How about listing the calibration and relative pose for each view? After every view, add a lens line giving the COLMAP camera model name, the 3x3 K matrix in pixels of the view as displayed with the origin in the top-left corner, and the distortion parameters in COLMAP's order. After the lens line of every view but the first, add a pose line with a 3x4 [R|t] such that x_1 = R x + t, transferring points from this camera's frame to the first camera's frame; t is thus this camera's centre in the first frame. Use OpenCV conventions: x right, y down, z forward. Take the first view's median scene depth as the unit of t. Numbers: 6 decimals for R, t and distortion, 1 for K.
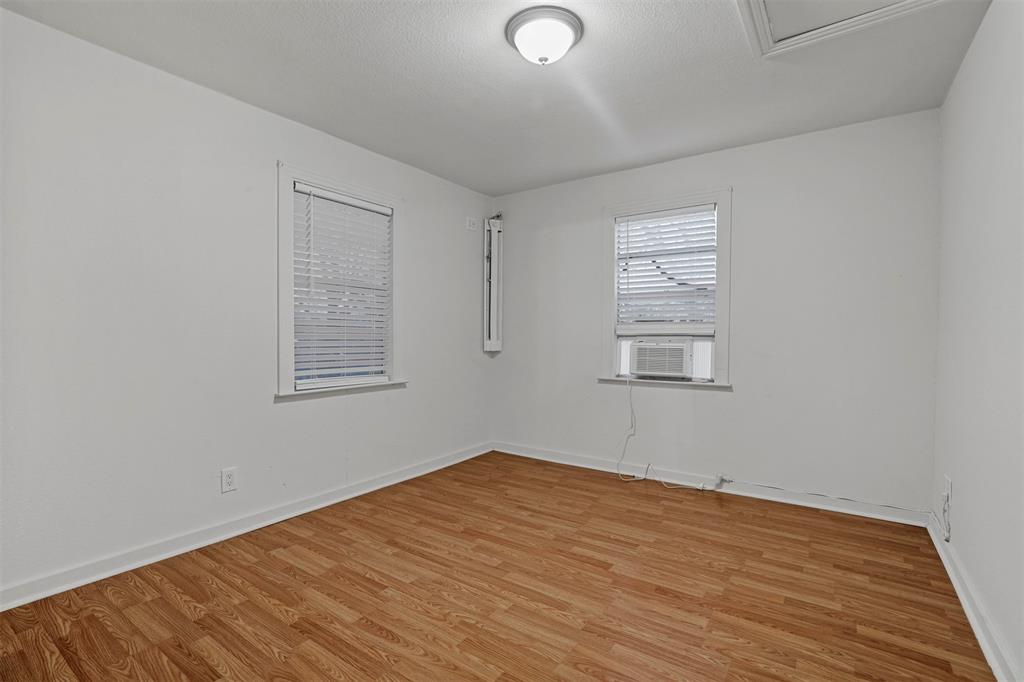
lens RADIAL K [[475.6, 0, 514.5], [0, 475.6, 345.2], [0, 0, 1]] dist [-0.026274, 0.007387]
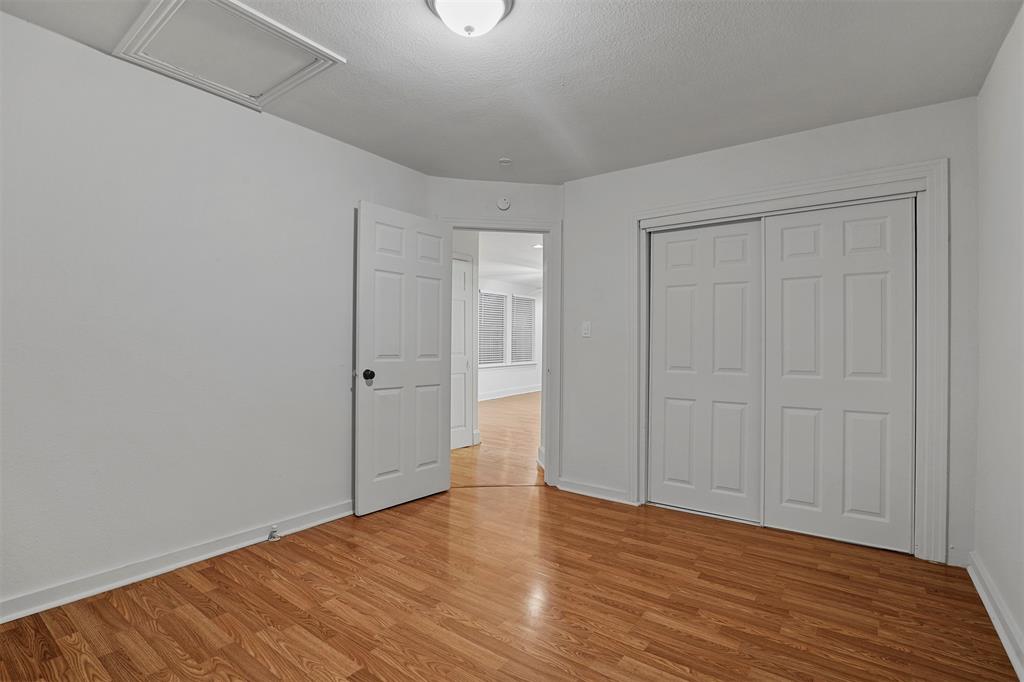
lens RADIAL K [[475.6, 0, 514.5], [0, 475.6, 345.2], [0, 0, 1]] dist [-0.026274, 0.007387]
pose [[-0.999519, -0.014622, 0.027363, -0.057603], [-0.014026, 0.999663, 0.021844, -0.049513], [-0.027673, 0.021450, -0.999387, 2.033162]]
